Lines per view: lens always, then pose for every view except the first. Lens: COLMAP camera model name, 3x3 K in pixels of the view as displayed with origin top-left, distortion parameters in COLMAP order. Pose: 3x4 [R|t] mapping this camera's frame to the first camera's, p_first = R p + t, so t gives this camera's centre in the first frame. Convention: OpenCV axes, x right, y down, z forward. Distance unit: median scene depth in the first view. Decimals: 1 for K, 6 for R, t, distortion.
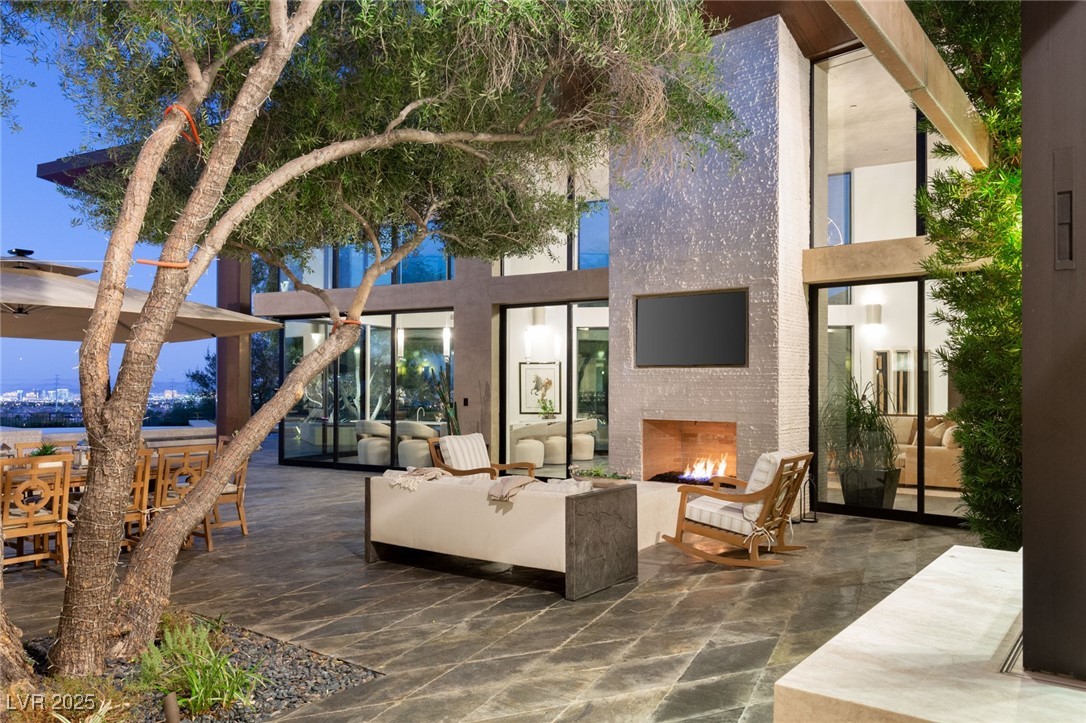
lens RADIAL K [[806.8, 0, 545.0], [0, 806.8, 367.3], [0, 0, 1]] dist [-0.000435, 0.001398]
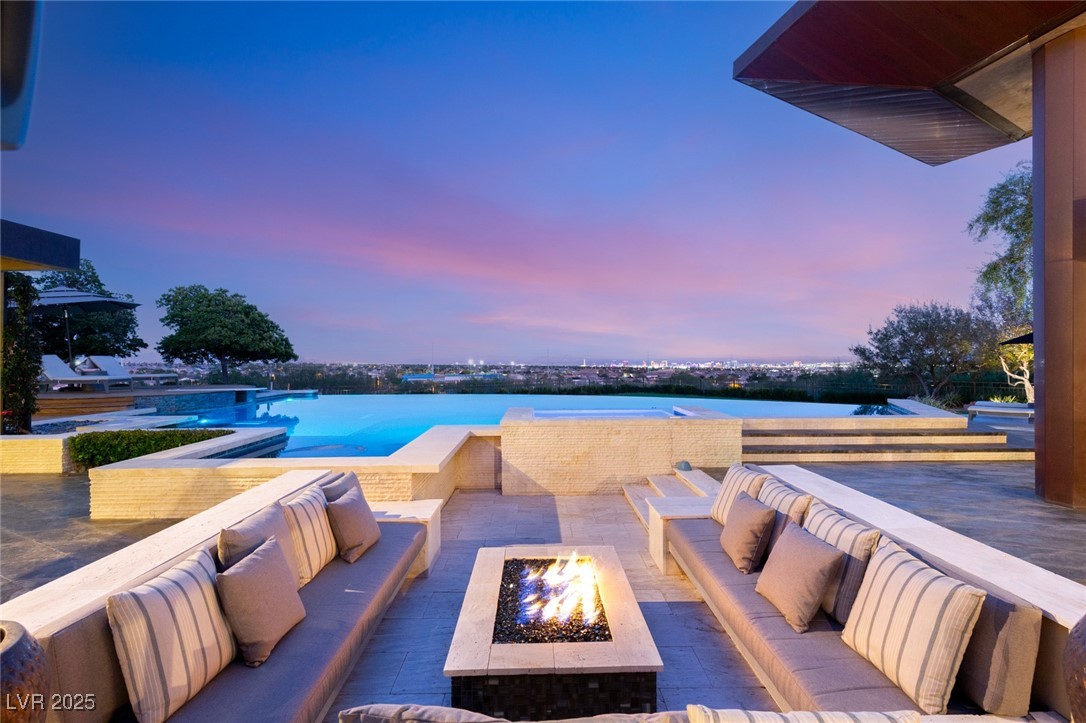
lens RADIAL K [[503.6, 0, 544.3], [0, 503.6, 357.0], [0, 0, 1]] dist [0.000634, -0.000004]
pose [[0.622361, -0.009087, -0.782678, -0.331071], [0.024834, 0.999658, 0.008141, 0.008766], [0.782336, -0.024503, 0.622374, 0.497989]]
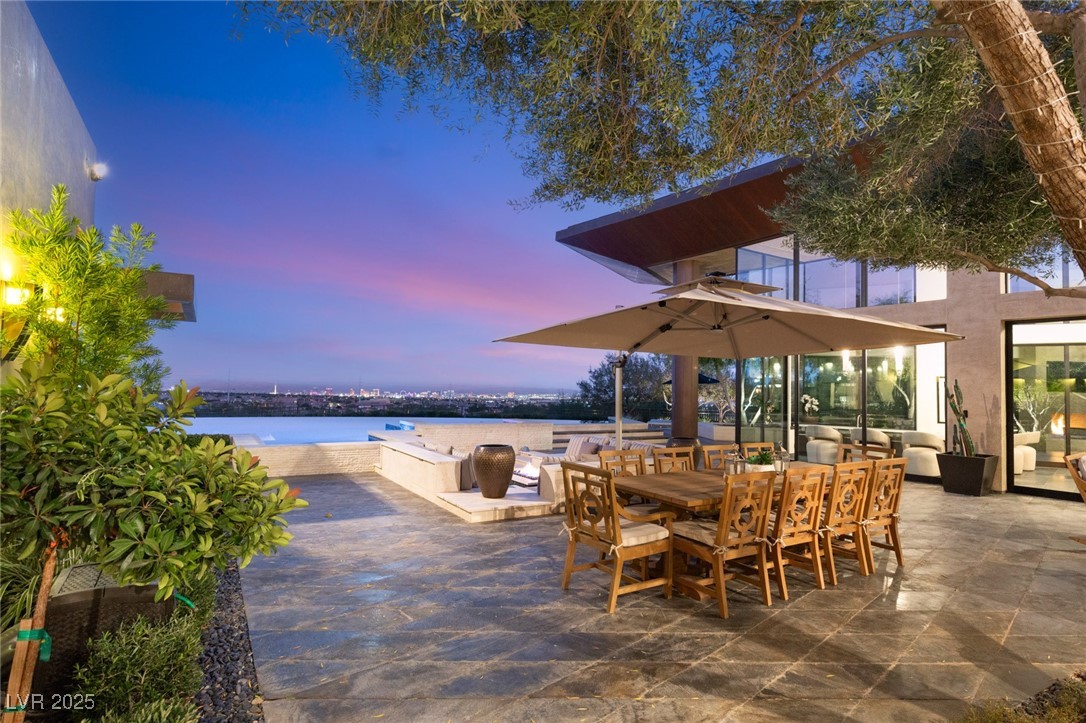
lens RADIAL K [[564.1, 0, 543.9], [0, 564.1, 363.2], [0, 0, 1]] dist [0.006677, 0.000876]
pose [[0.930309, -0.002454, -0.366769, -0.255522], [-0.007647, 0.999630, -0.026085, 0.000257], [0.366698, 0.027072, 0.929946, 0.080448]]
